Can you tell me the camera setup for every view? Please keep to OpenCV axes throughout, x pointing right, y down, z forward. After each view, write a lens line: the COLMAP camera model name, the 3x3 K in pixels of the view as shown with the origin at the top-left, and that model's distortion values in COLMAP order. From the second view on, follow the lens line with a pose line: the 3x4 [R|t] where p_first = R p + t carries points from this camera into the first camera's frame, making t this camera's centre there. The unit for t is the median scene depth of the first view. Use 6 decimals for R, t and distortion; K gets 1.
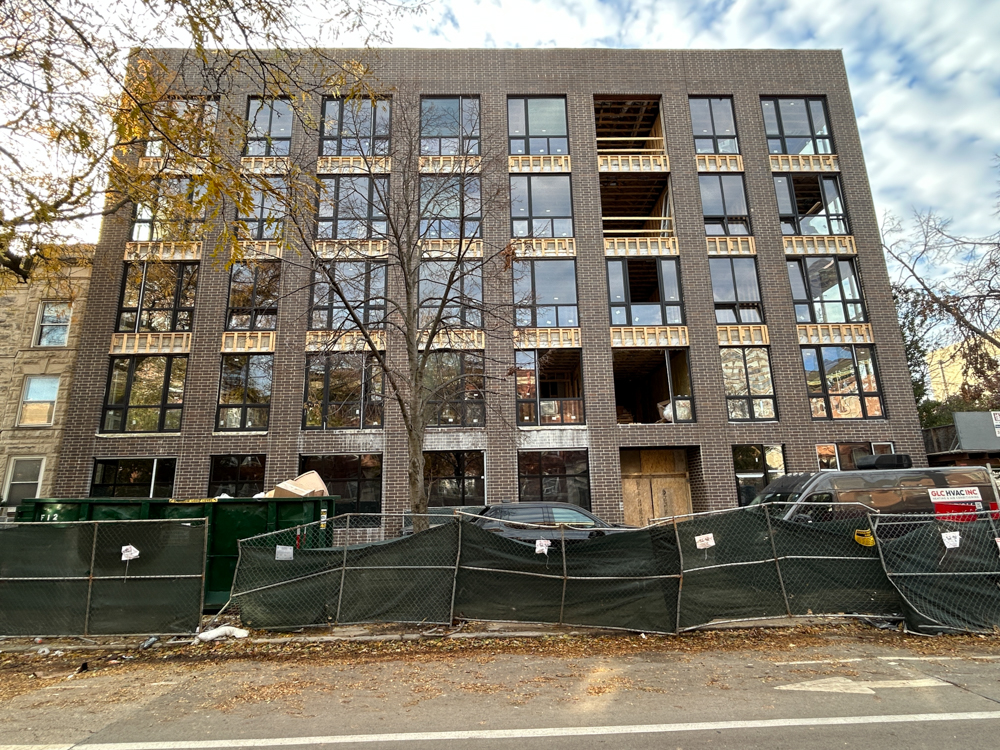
lens RADIAL K [[515.1, 0, 499.8], [0, 515.1, 382.4], [0, 0, 1]] dist [-0.002012, -0.000982]
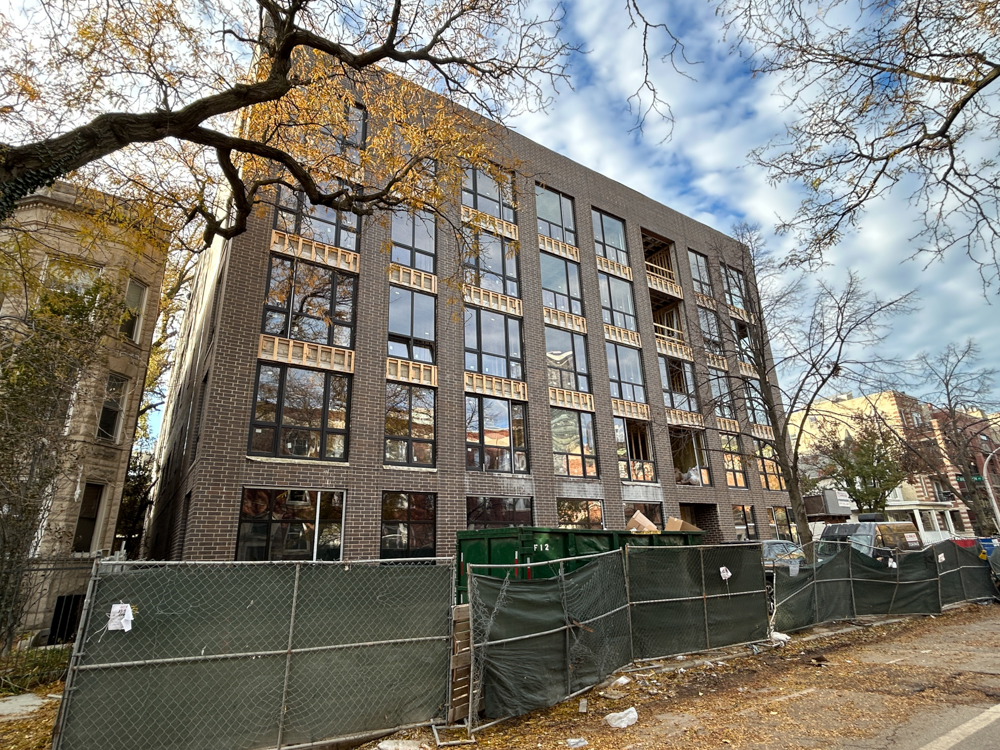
lens RADIAL K [[515.1, 0, 499.8], [0, 515.1, 382.4], [0, 0, 1]] dist [-0.002012, -0.000982]
pose [[0.854029, 0.161118, 0.494646, -0.789270], [-0.106836, 0.984884, -0.136343, 0.050612], [-0.509136, 0.063594, 0.858333, 0.095899]]
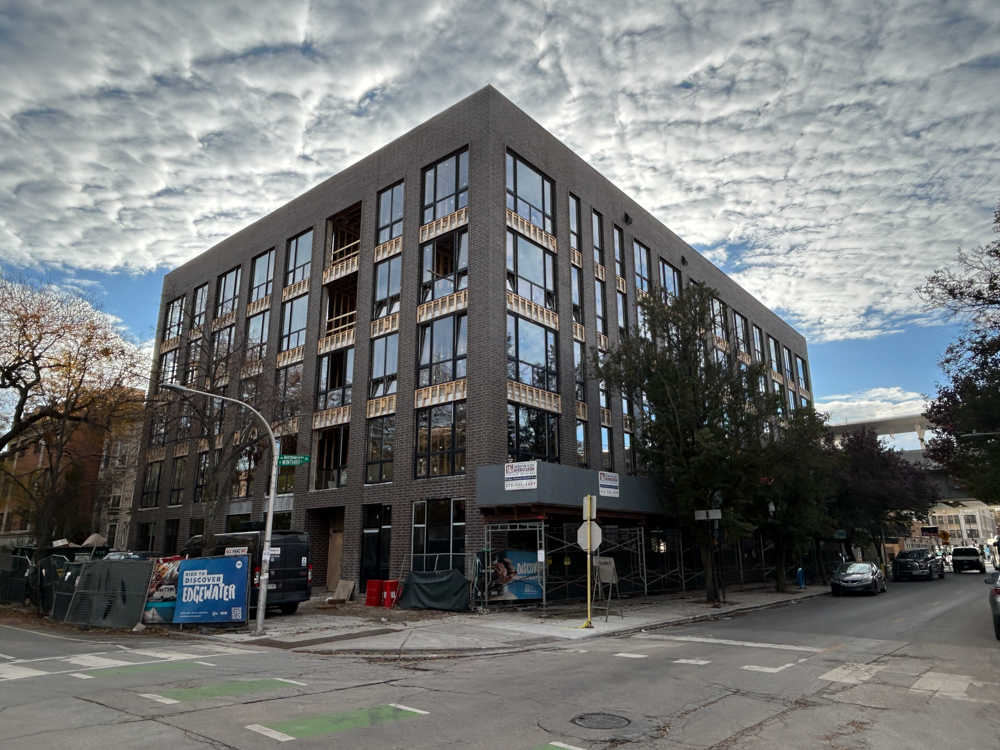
lens RADIAL K [[664.3, 0, 500.5], [0, 664.3, 357.8], [0, 0, 1]] dist [0.001421, 0.000025]
pose [[0.745978, -0.171362, -0.643547, 1.649330], [0.148733, 0.984790, -0.089821, -0.025990], [0.649150, -0.028712, 0.760118, 0.048956]]
